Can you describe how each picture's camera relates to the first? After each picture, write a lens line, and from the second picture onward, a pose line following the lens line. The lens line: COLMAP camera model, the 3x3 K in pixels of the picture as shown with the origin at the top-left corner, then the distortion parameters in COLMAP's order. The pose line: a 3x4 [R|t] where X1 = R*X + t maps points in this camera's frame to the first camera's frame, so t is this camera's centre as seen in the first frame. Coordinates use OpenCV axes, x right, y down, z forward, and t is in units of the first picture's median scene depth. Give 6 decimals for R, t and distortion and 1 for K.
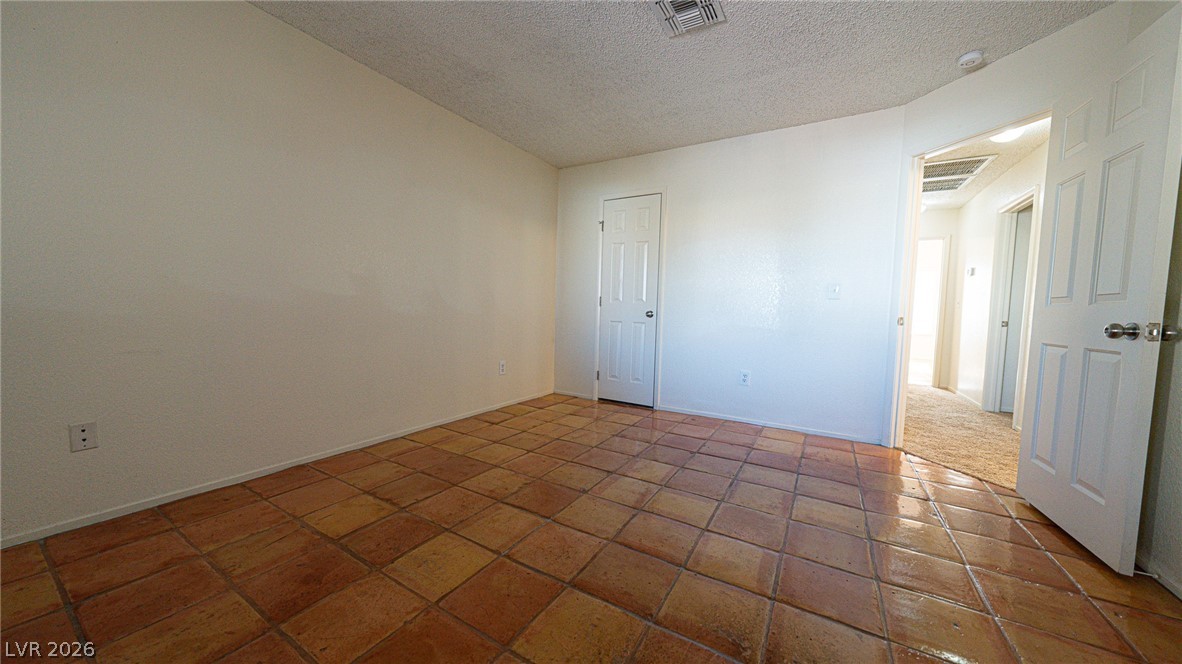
lens RADIAL K [[399.0, 0, 587.8], [0, 399.0, 331.9], [0, 0, 1]] dist [-0.004559, 0.001180]
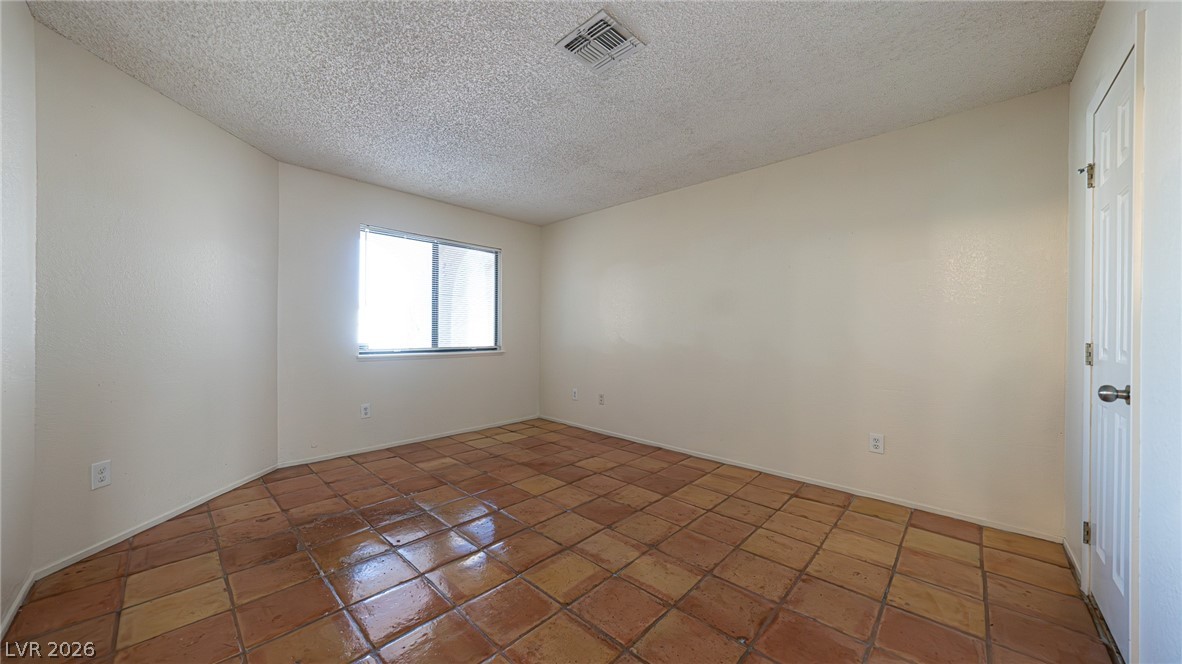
lens RADIAL K [[399.0, 0, 586.9], [0, 399.0, 333.8], [0, 0, 1]] dist [-0.004559, 0.001180]
pose [[-0.210359, -0.025846, -0.977282, 0.848588], [-0.074383, 0.997176, -0.010362, -0.084176], [0.974790, 0.070513, -0.211688, 0.894006]]
